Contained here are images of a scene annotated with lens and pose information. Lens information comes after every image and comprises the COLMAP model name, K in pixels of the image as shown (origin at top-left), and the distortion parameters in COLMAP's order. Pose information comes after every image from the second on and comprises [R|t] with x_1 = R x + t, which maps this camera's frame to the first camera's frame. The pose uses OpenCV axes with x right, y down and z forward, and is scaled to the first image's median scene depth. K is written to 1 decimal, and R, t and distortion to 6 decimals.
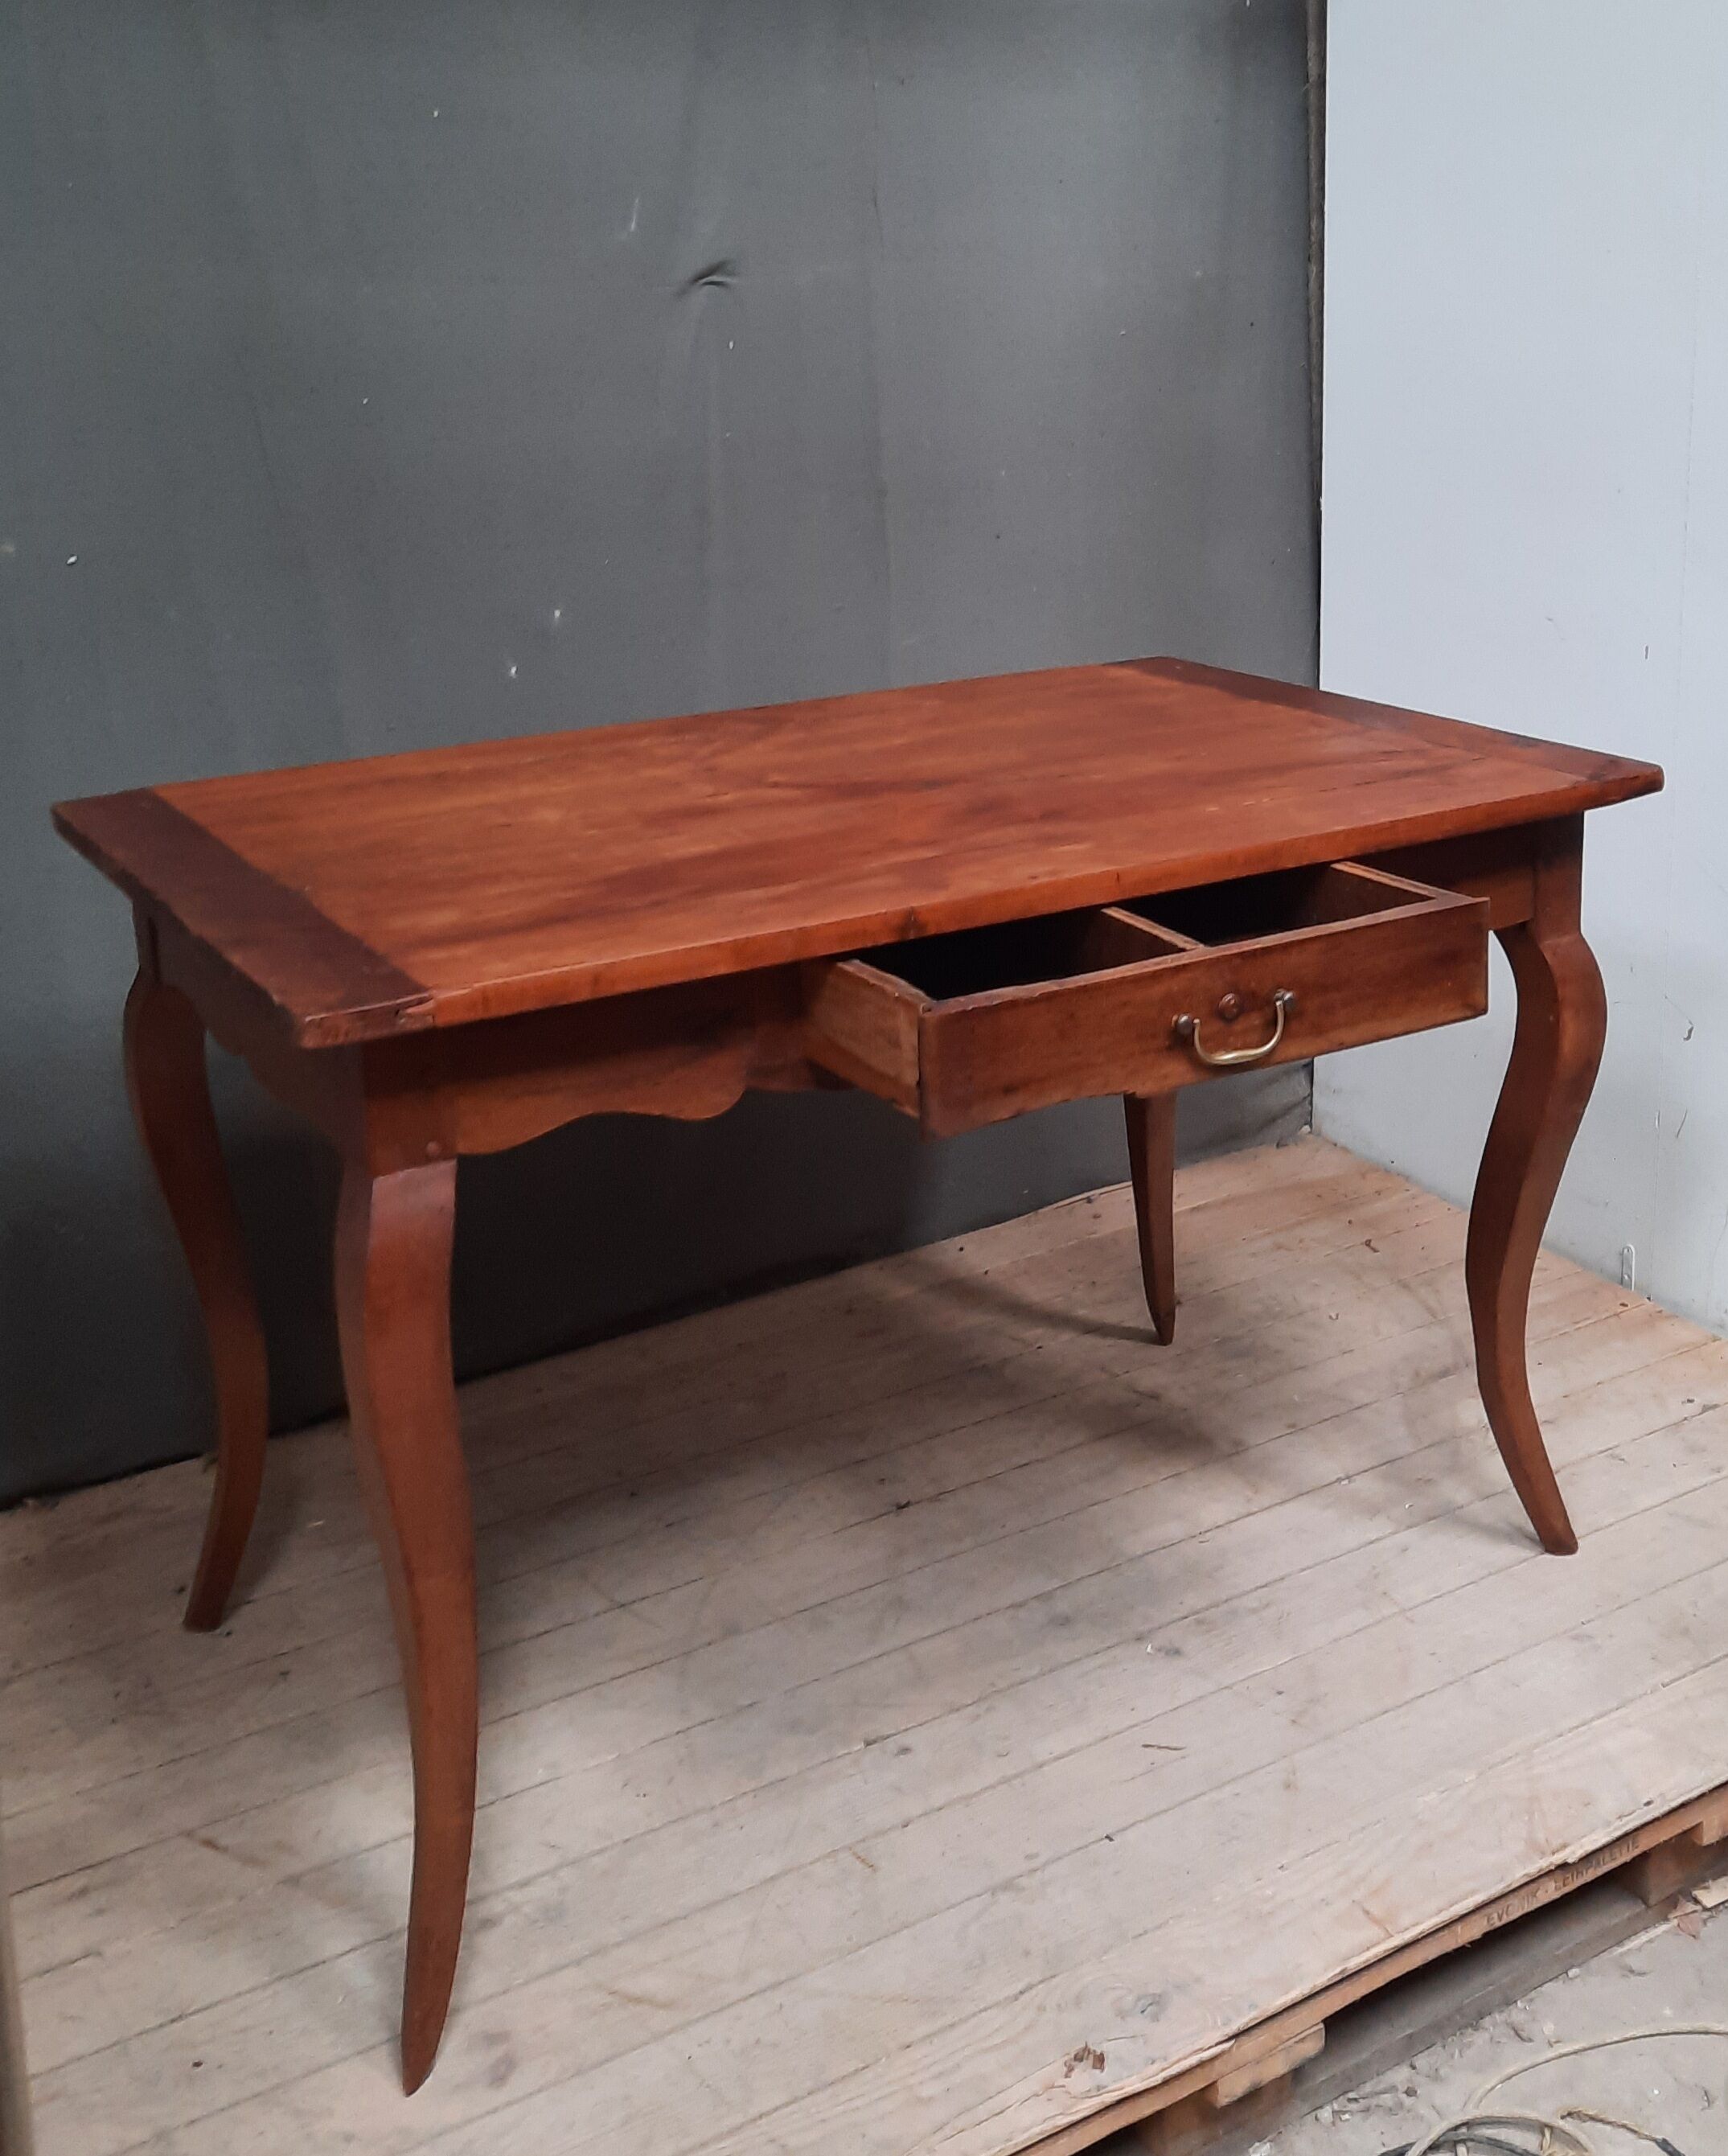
lens RADIAL K [[2327.7, 0, 997.8], [0, 2327.7, 765.3], [0, 0, 1]] dist [0.019339, -0.010415]
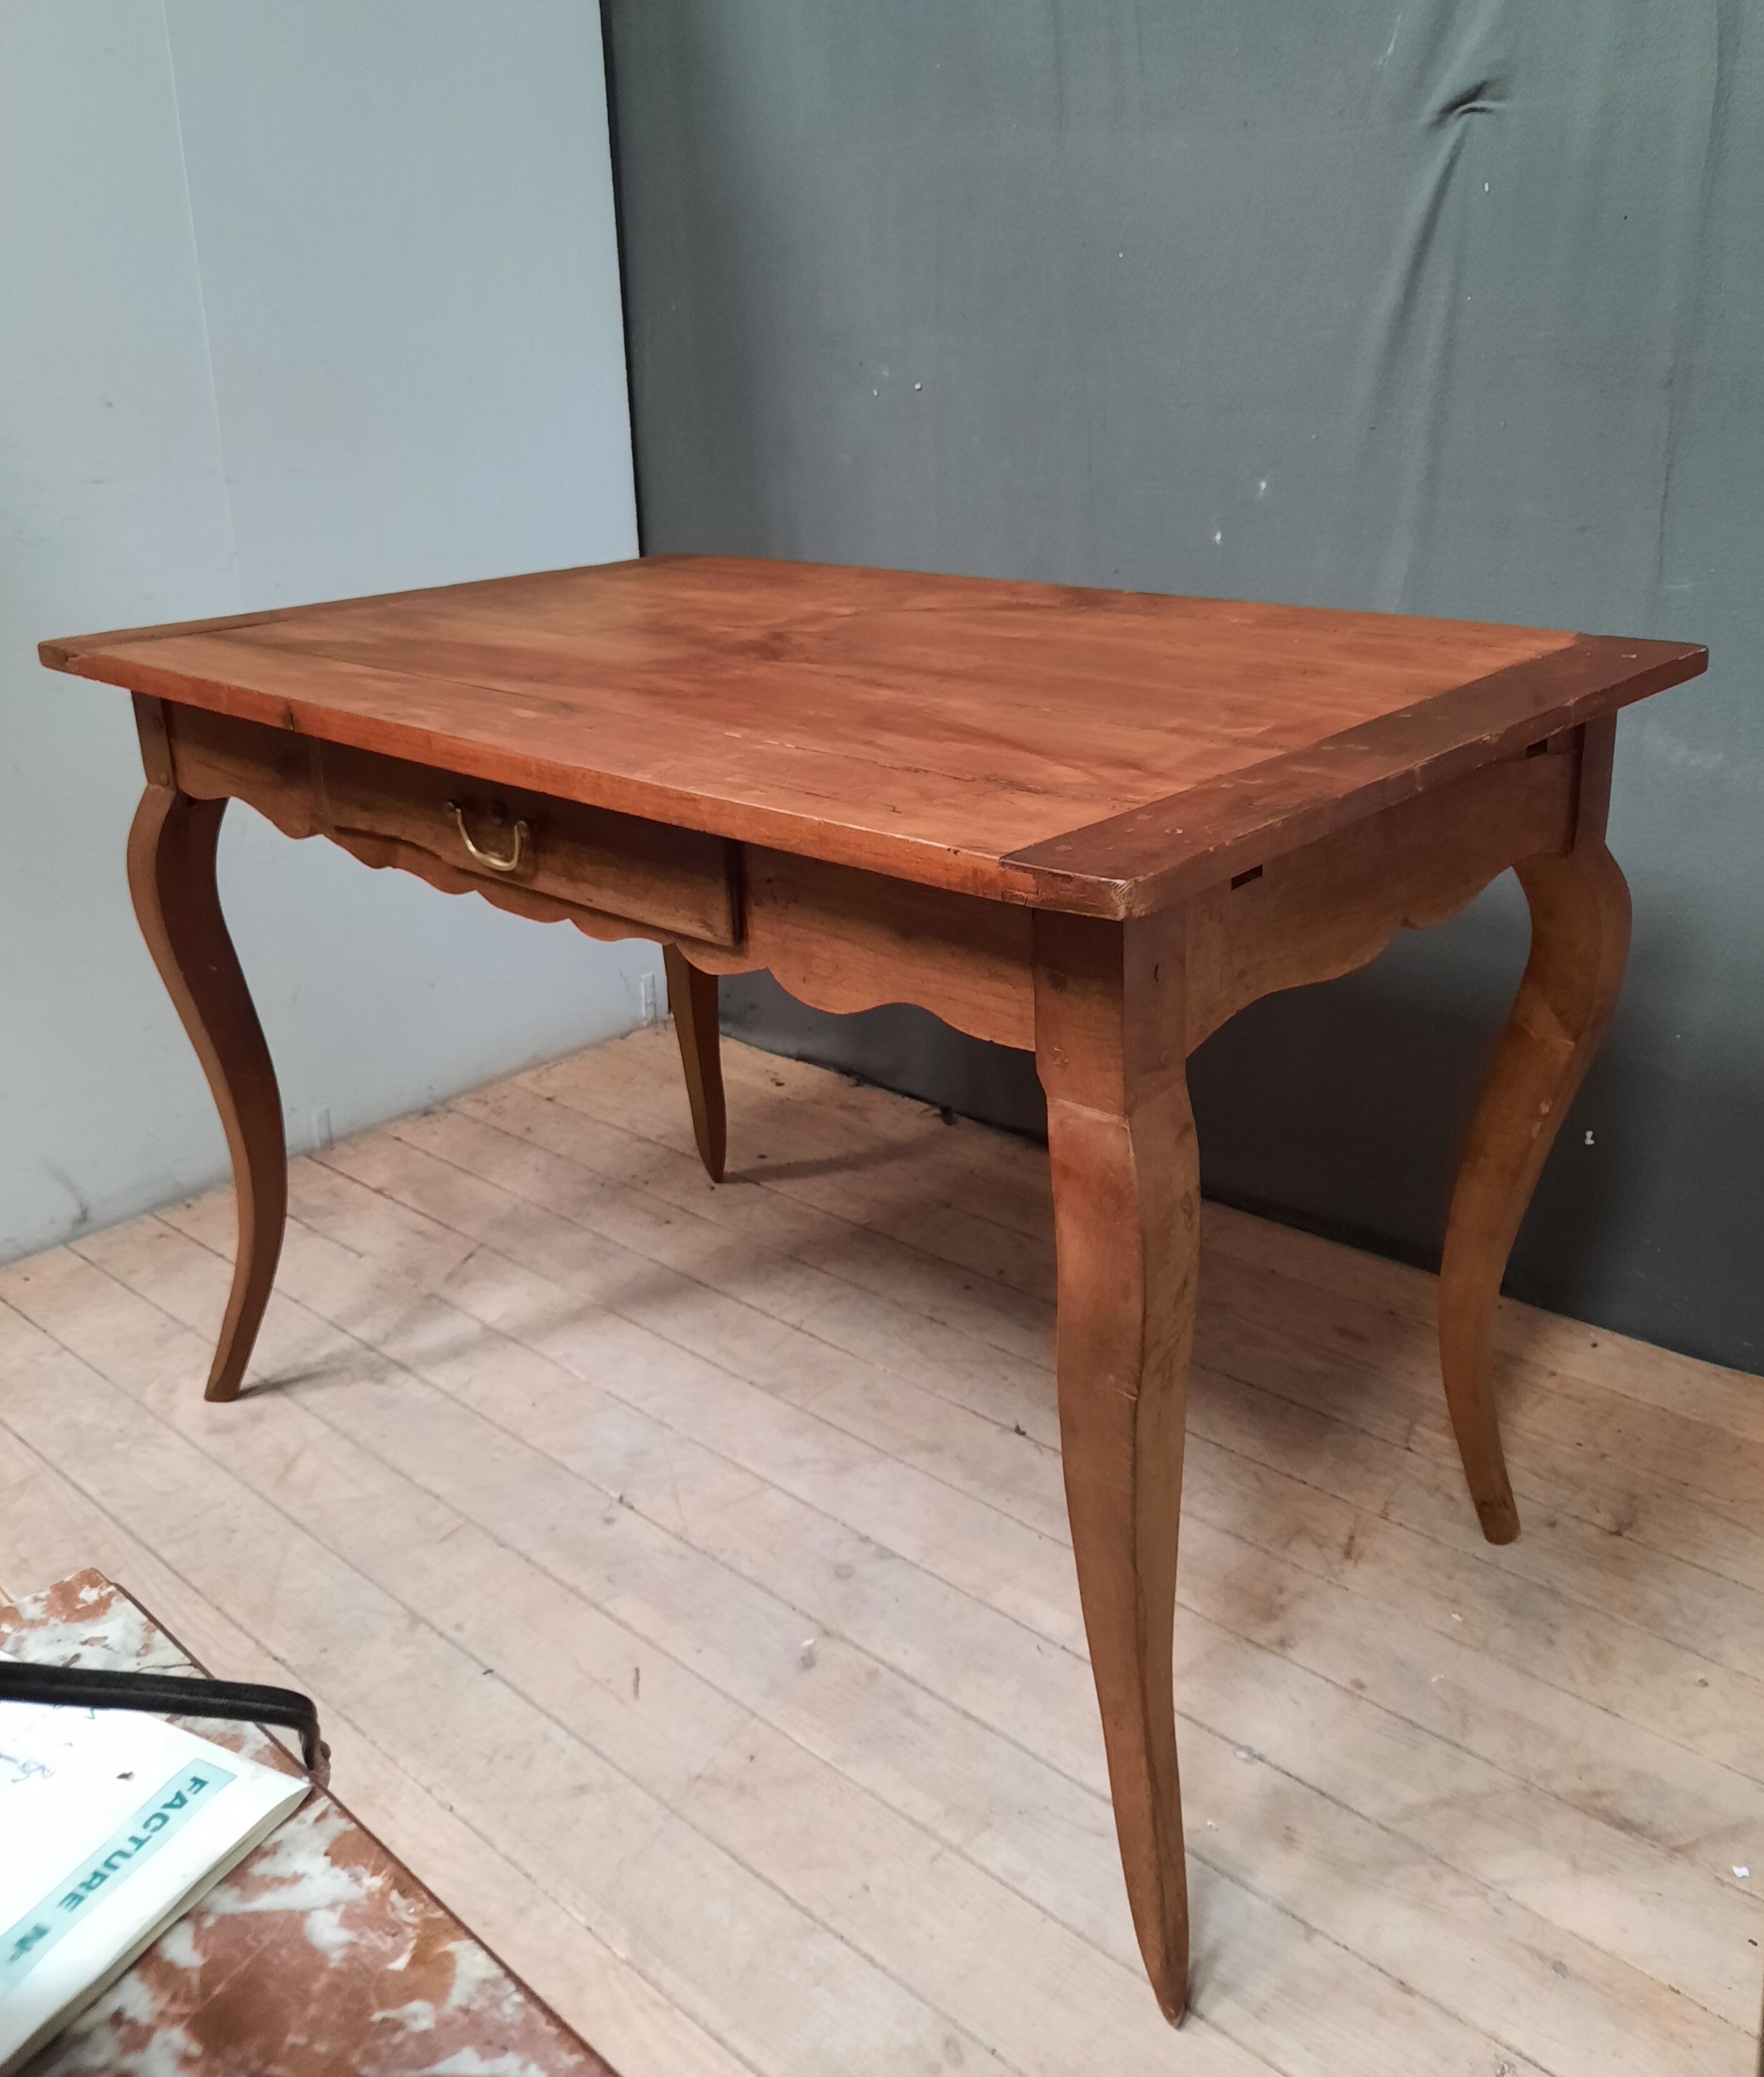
lens RADIAL K [[1839.9, 0, 917.3], [0, 1839.9, 893.9], [0, 0, 1]] dist [0.047542, -0.052037]
pose [[0.273478, 0.306536, -0.911727, 0.697812], [-0.178330, 0.947586, 0.265102, -0.107979], [0.945203, 0.090089, 0.313809, 0.844635]]
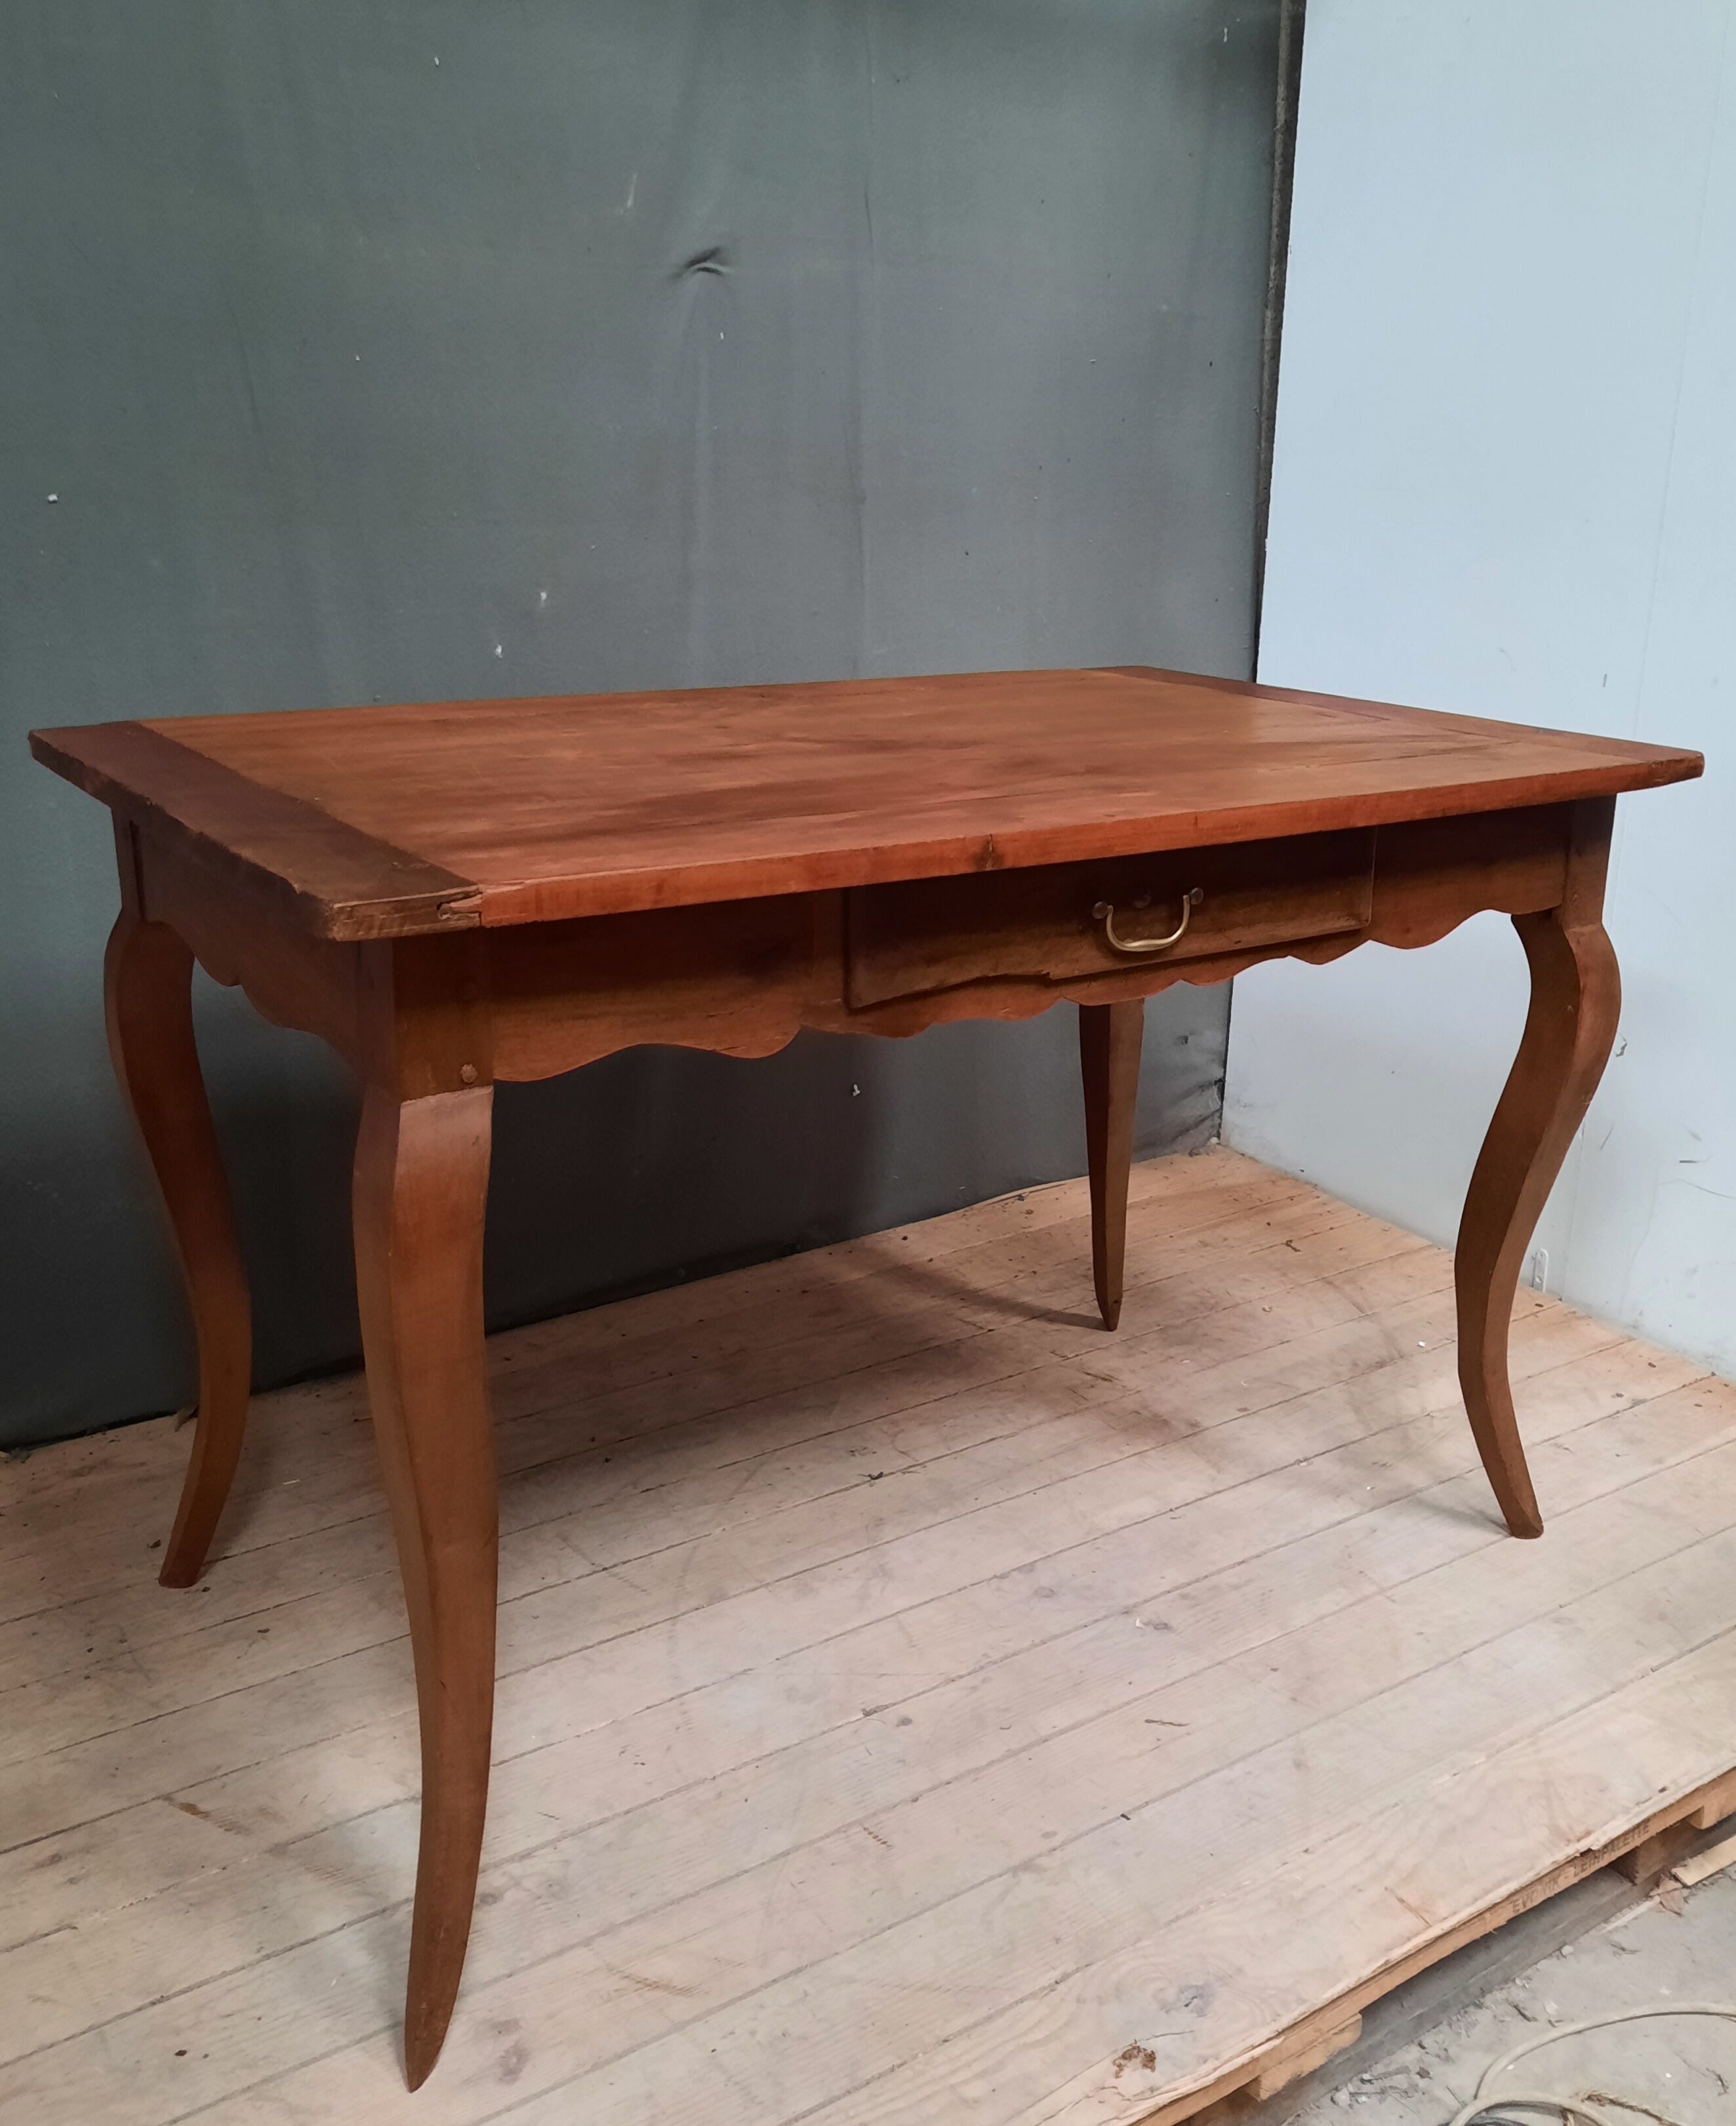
lens RADIAL K [[1926.7, 0, 906.1], [0, 1926.7, 992.8], [0, 0, 1]] dist [0.031154, -0.023278]
pose [[0.998492, 0.032685, 0.044116, -0.086157], [-0.035320, 0.997553, 0.060337, 0.066442], [-0.042036, -0.061804, 0.997203, 0.206426]]
